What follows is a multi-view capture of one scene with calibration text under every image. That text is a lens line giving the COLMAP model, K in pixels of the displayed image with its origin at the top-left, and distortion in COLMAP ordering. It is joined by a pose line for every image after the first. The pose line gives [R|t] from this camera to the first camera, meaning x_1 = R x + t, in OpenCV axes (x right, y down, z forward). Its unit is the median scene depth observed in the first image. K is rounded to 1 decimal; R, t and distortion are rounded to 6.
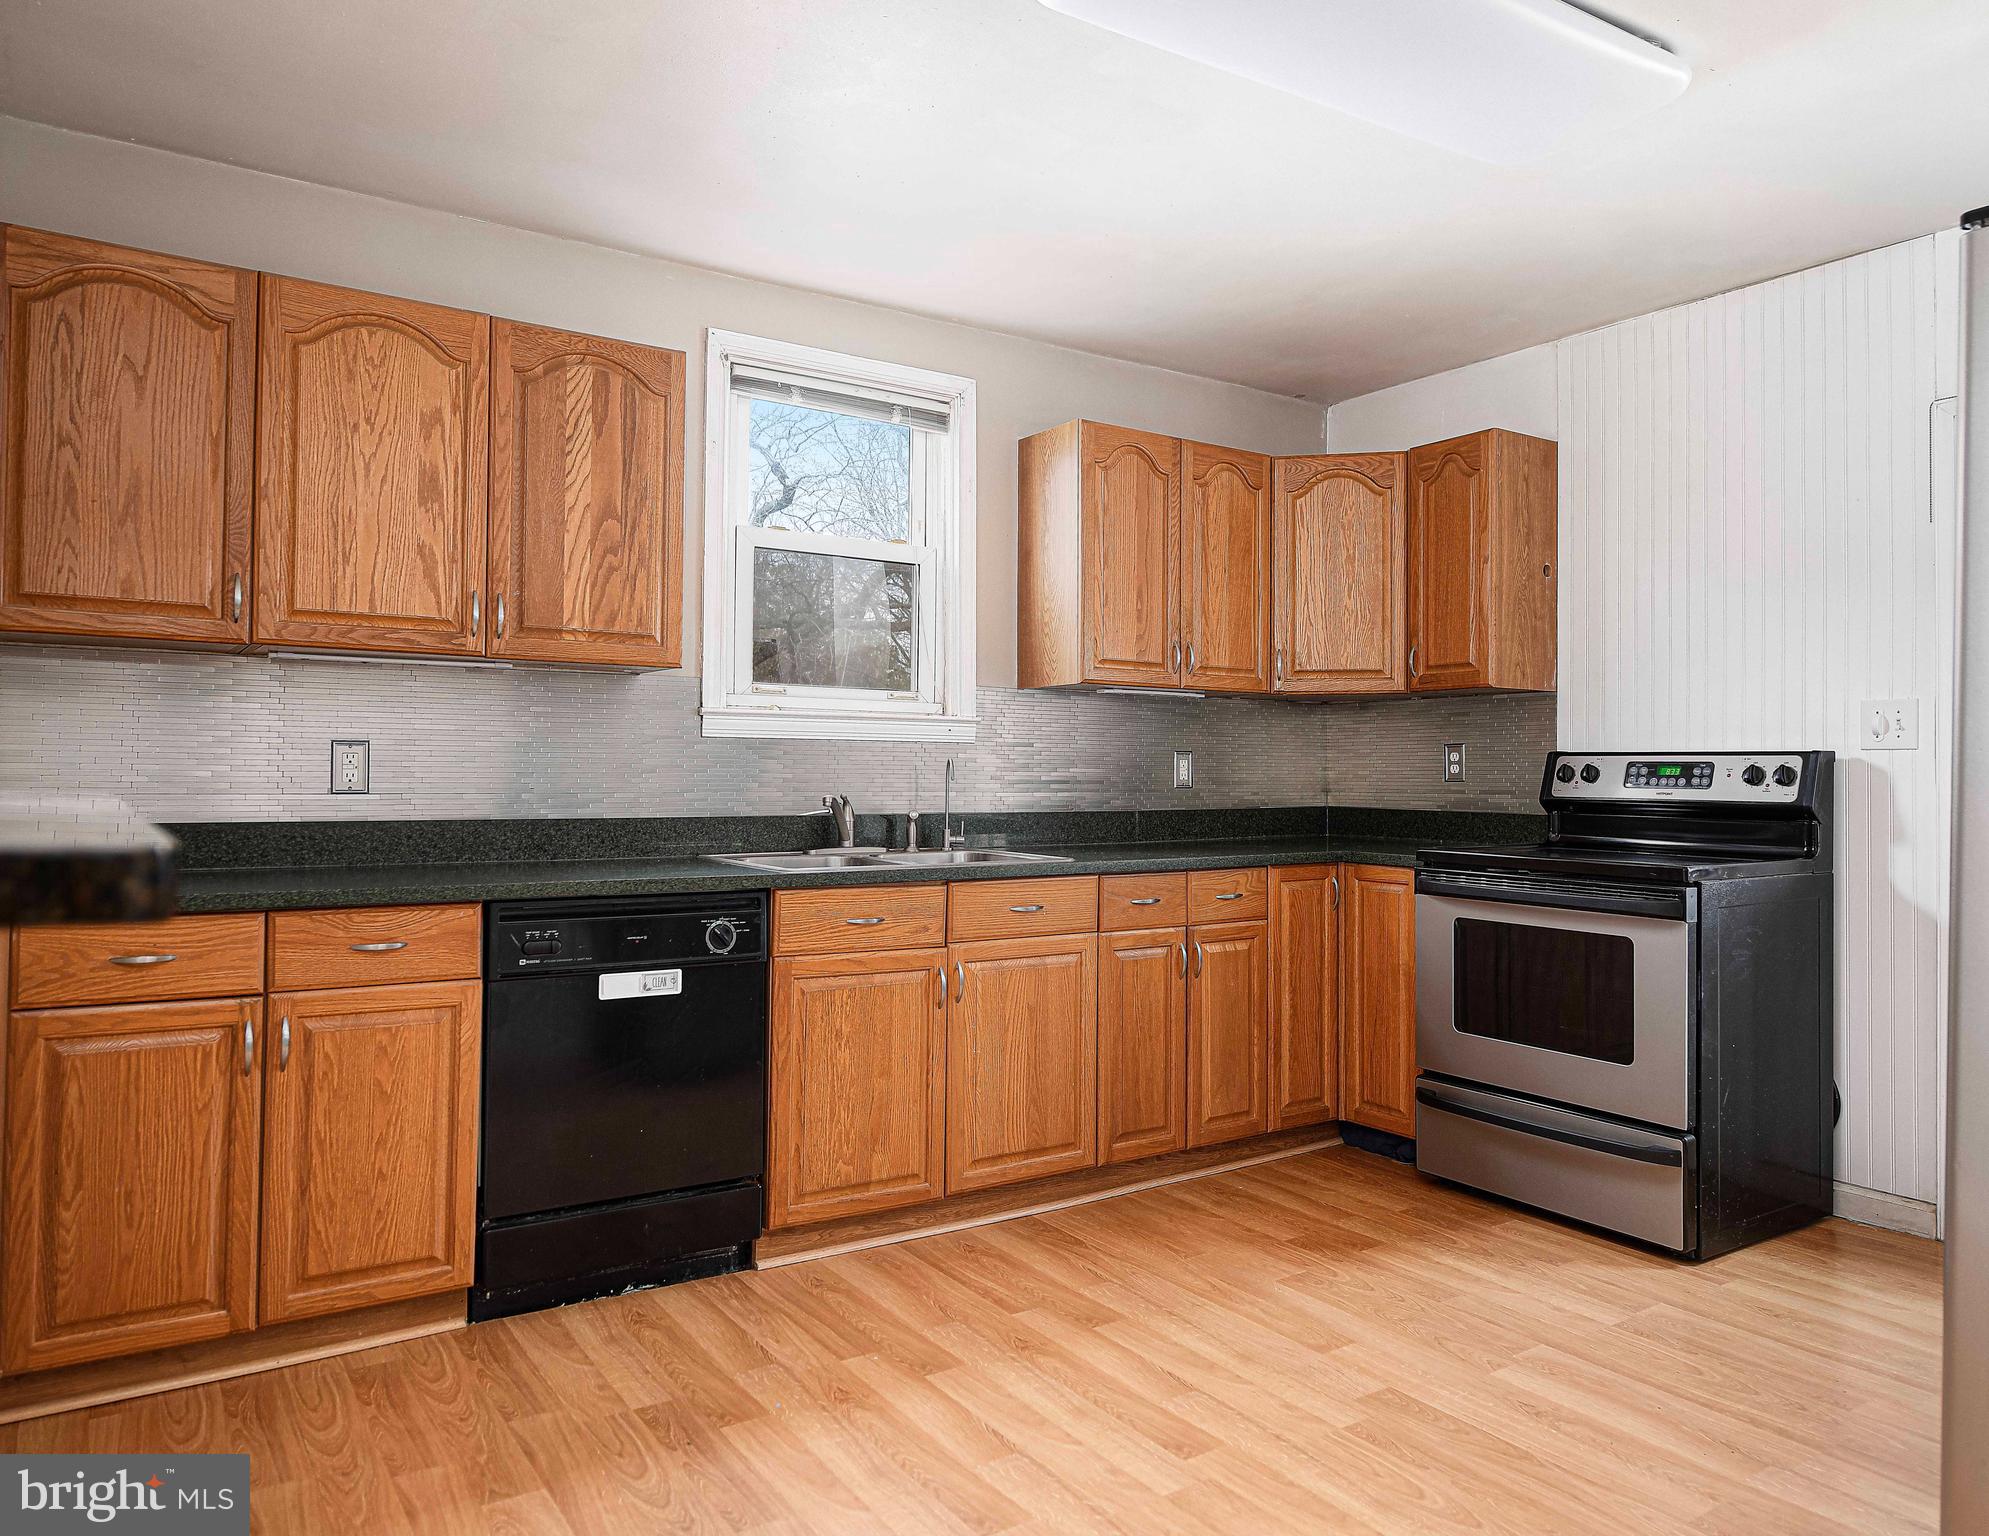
lens RADIAL K [[1376.2, 0, 994.5], [0, 1376.2, 768.0], [0, 0, 1]] dist [0.000297, 0.001368]
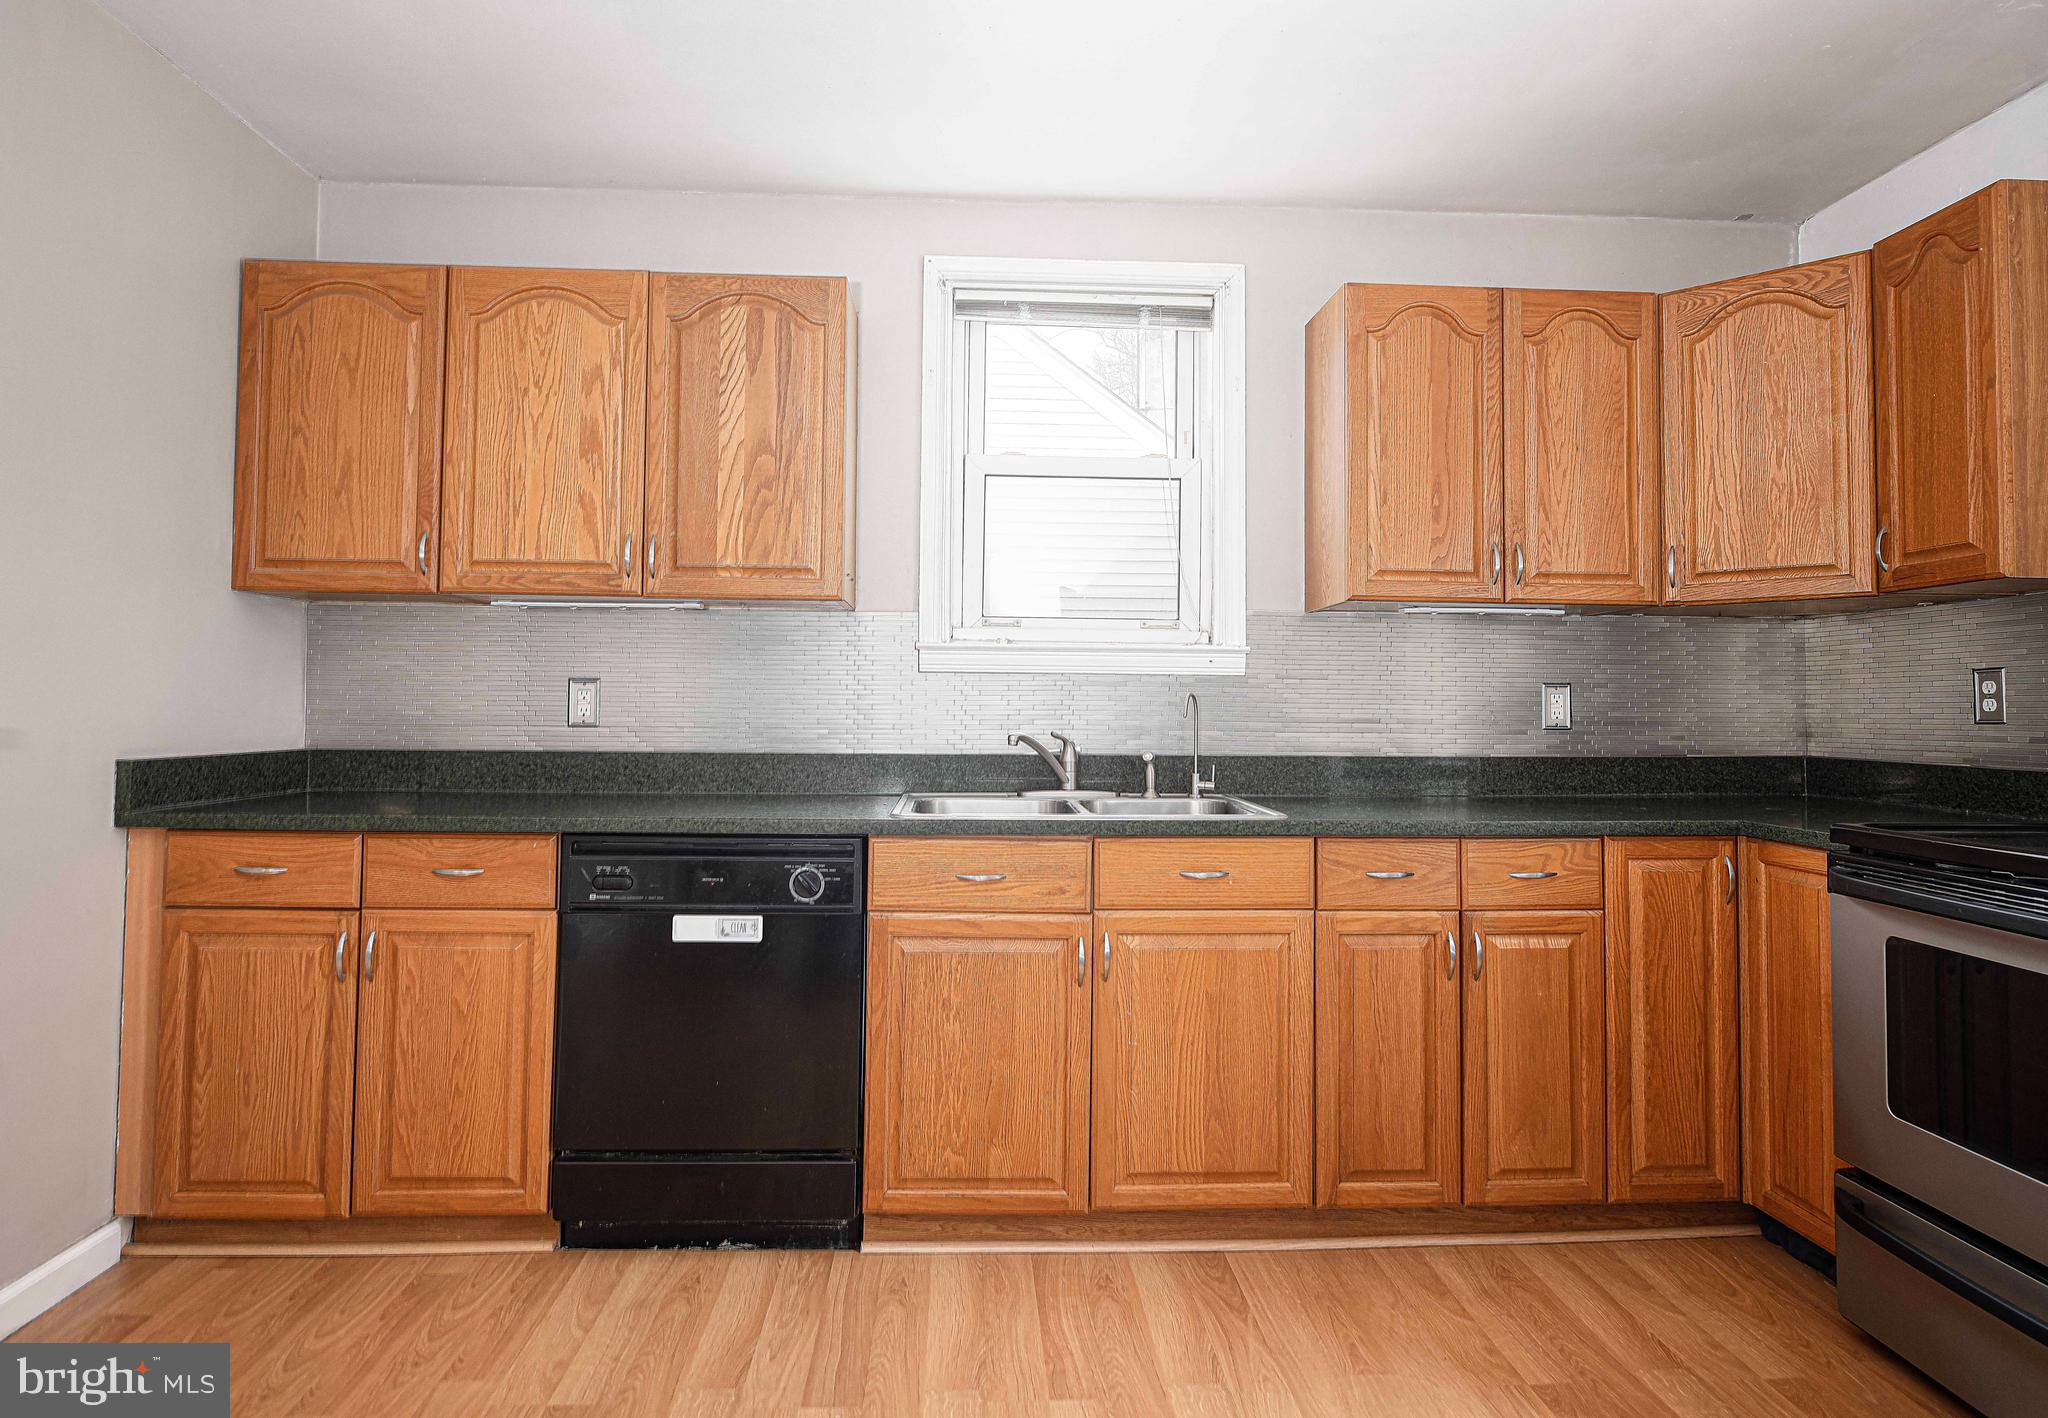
lens RADIAL K [[1147.3, 0, 1024.1], [0, 1147.3, 681.1], [0, 0, 1]] dist [-0.005526, -0.001867]
pose [[0.855615, -0.011967, -0.517474, 0.307079], [-0.000802, 0.999701, -0.024445, 0.004116], [0.517612, 0.021330, 0.855350, 0.384810]]
